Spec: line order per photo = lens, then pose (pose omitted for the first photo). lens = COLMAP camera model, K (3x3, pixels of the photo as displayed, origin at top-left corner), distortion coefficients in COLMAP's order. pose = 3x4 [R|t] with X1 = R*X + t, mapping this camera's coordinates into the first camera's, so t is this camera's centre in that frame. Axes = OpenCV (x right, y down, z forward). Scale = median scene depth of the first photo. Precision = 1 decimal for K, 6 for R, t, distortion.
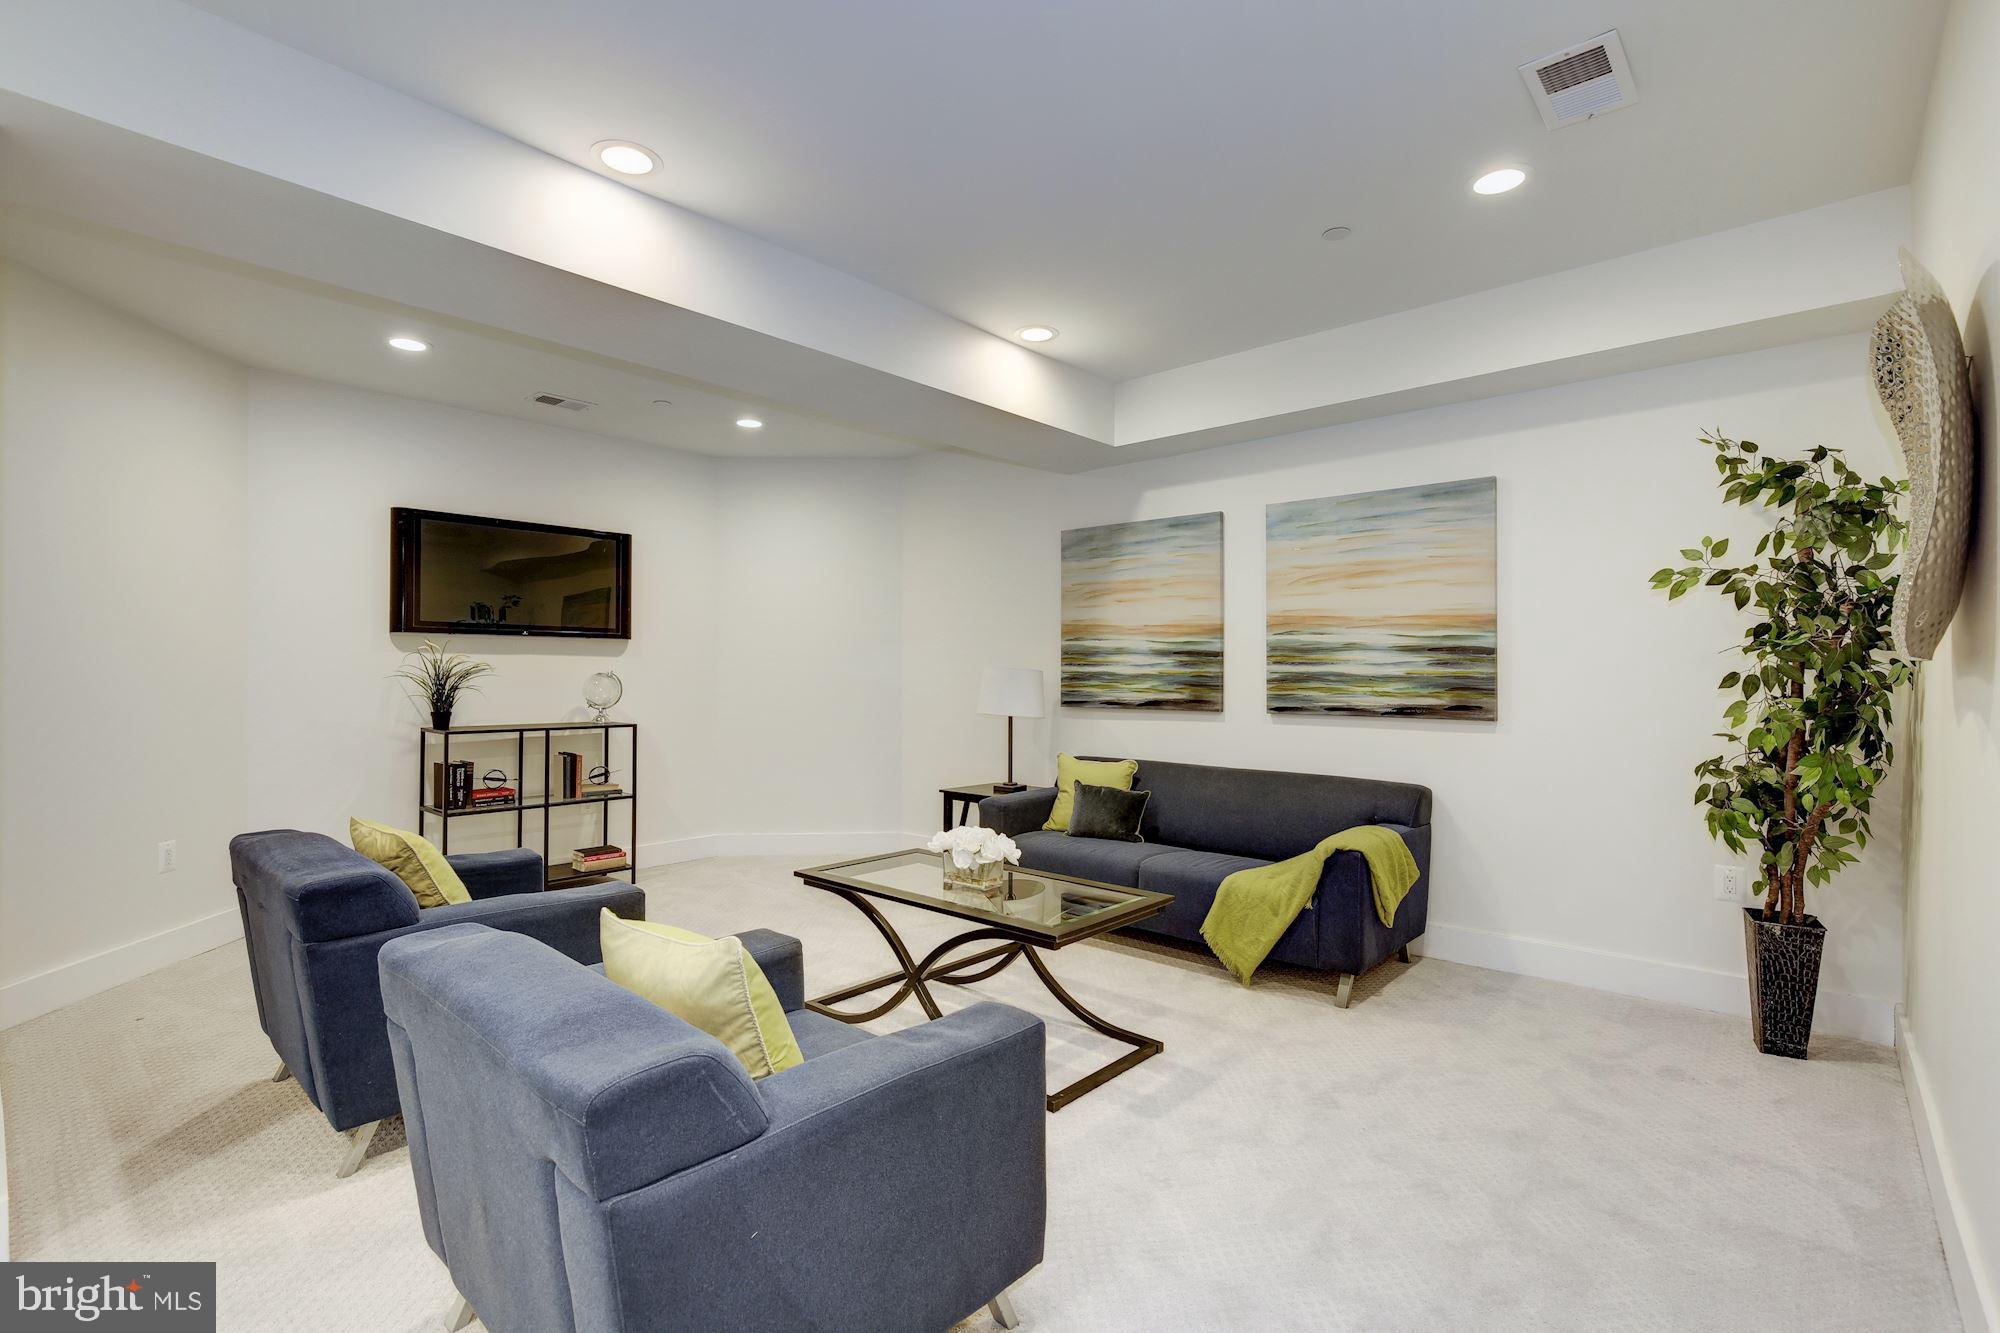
lens RADIAL K [[913.8, 0, 1000.0], [0, 913.8, 666.5], [0, 0, 1]] dist [0.000083, 0.000094]
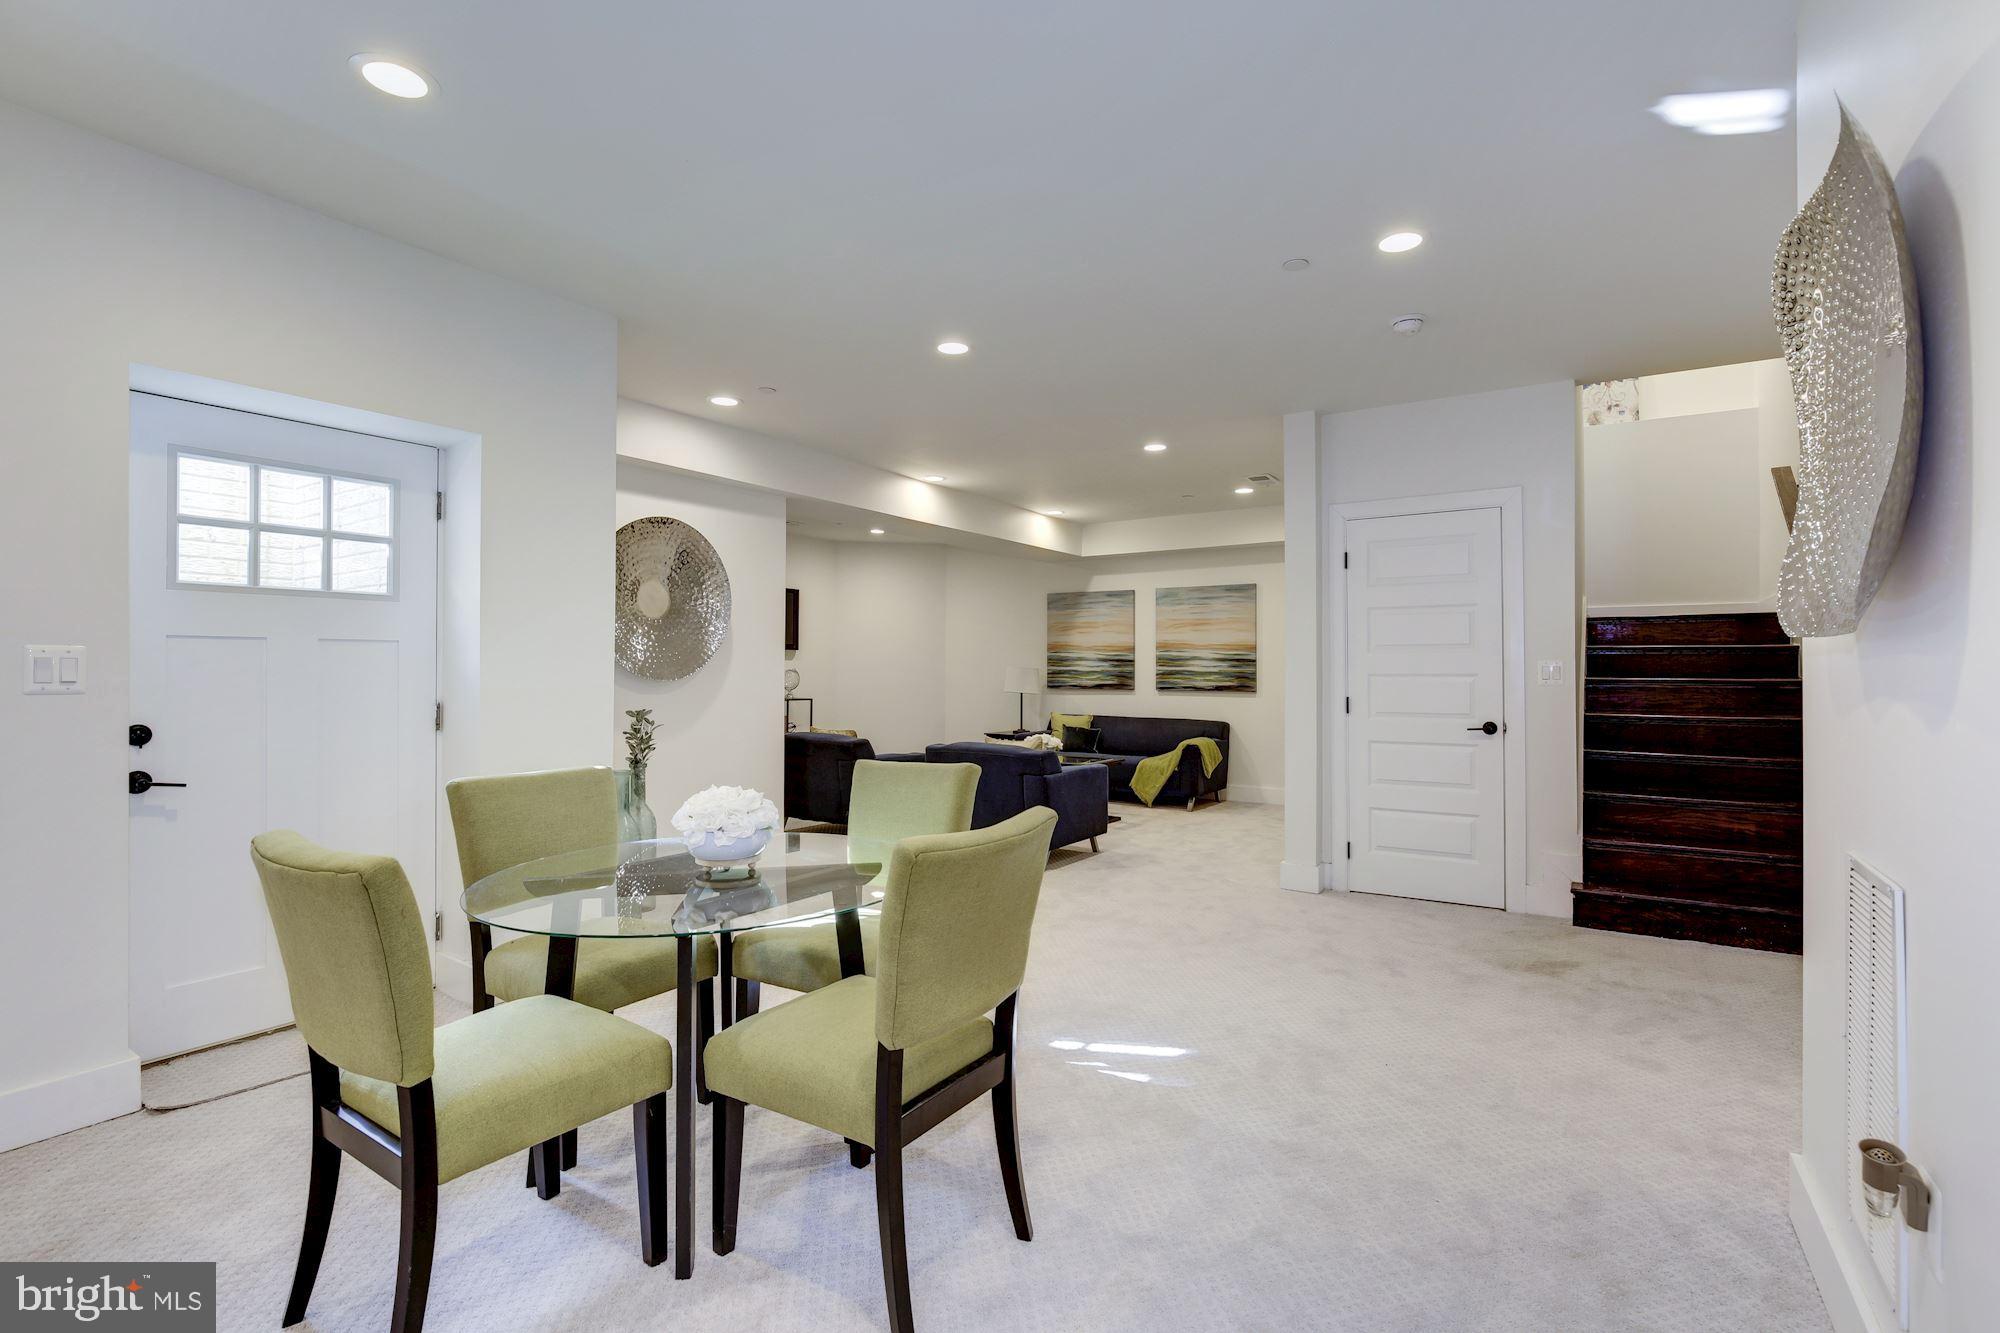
lens RADIAL K [[913.8, 0, 1000.0], [0, 913.8, 666.5], [0, 0, 1]] dist [0.000083, 0.000094]
pose [[0.990354, 0.000160, 0.138560, -0.341248], [-0.000916, 0.999985, 0.005395, -0.012767], [-0.138557, -0.005469, 0.990339, -0.988607]]
